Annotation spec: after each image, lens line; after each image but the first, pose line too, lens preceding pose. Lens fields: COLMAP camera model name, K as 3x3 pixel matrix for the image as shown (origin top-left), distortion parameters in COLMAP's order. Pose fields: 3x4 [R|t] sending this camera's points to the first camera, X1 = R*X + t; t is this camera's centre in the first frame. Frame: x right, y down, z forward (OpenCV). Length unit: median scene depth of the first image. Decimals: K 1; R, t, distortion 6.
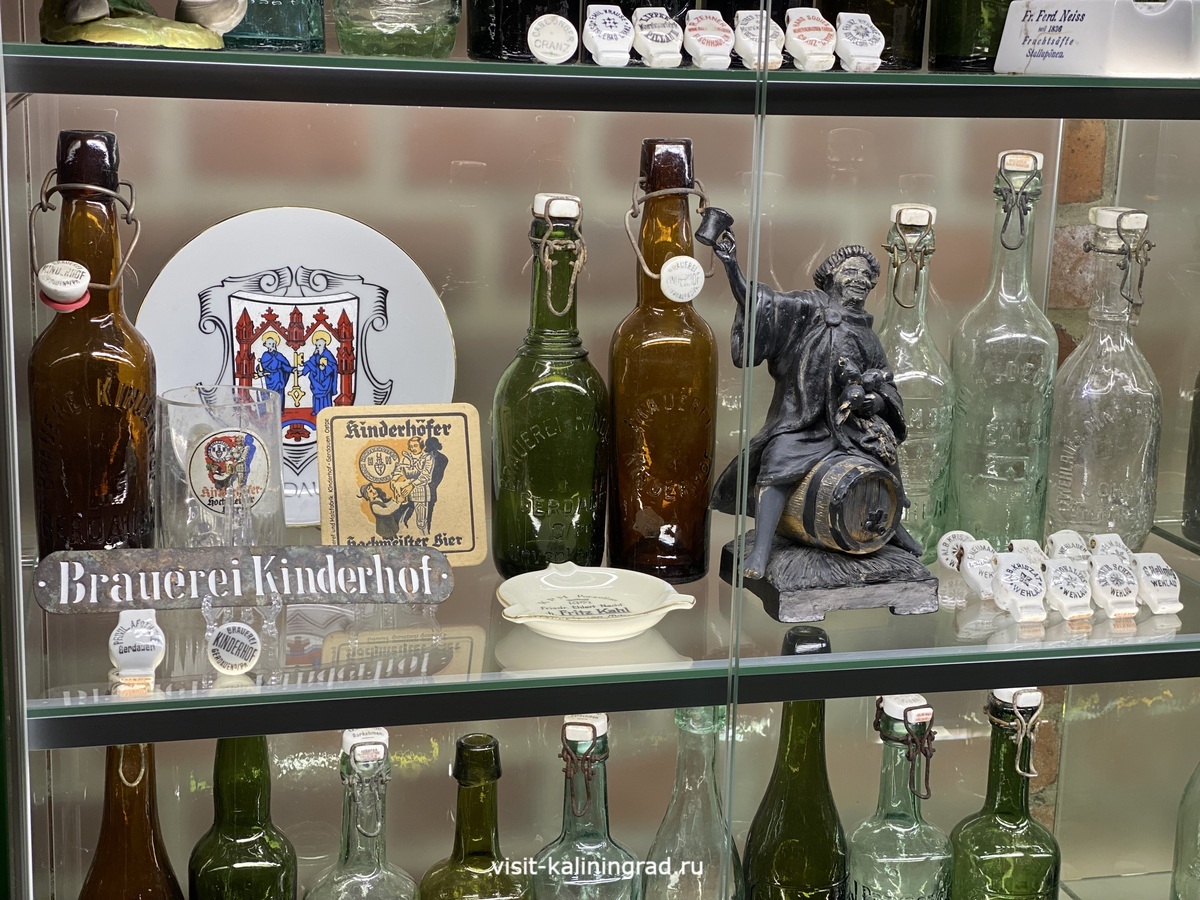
lens RADIAL K [[1816.2, 0, 593.5], [0, 1816.2, 453.1], [0, 0, 1]] dist [0.059758, 0.000000]
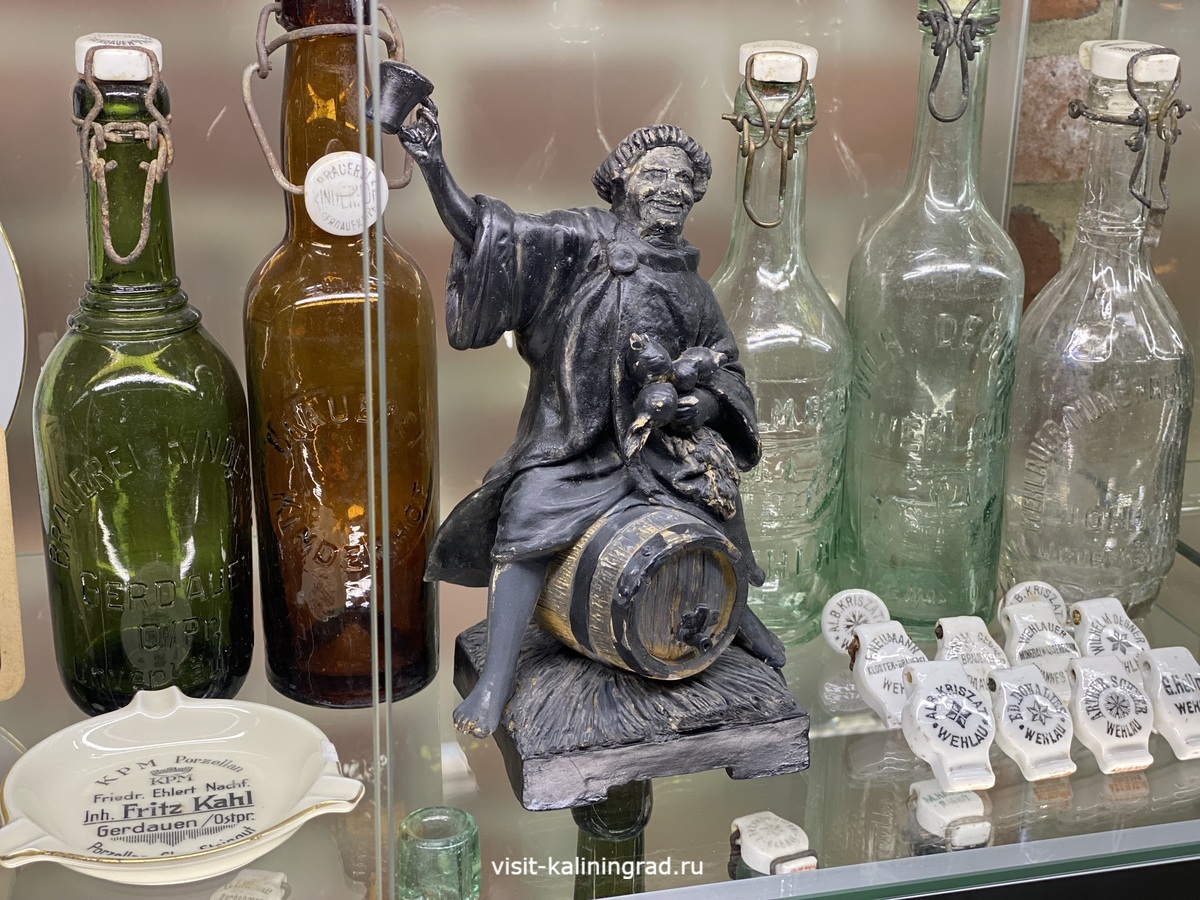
lens RADIAL K [[1816.2, 0, 609.8], [0, 1816.2, 449.7], [0, 0, 1]] dist [0.059758, 0.000000]
pose [[0.999706, -0.014811, 0.019210, 0.115167], [0.012485, 0.993169, 0.116018, -0.080463], [-0.020797, -0.115744, 0.993061, 0.434871]]
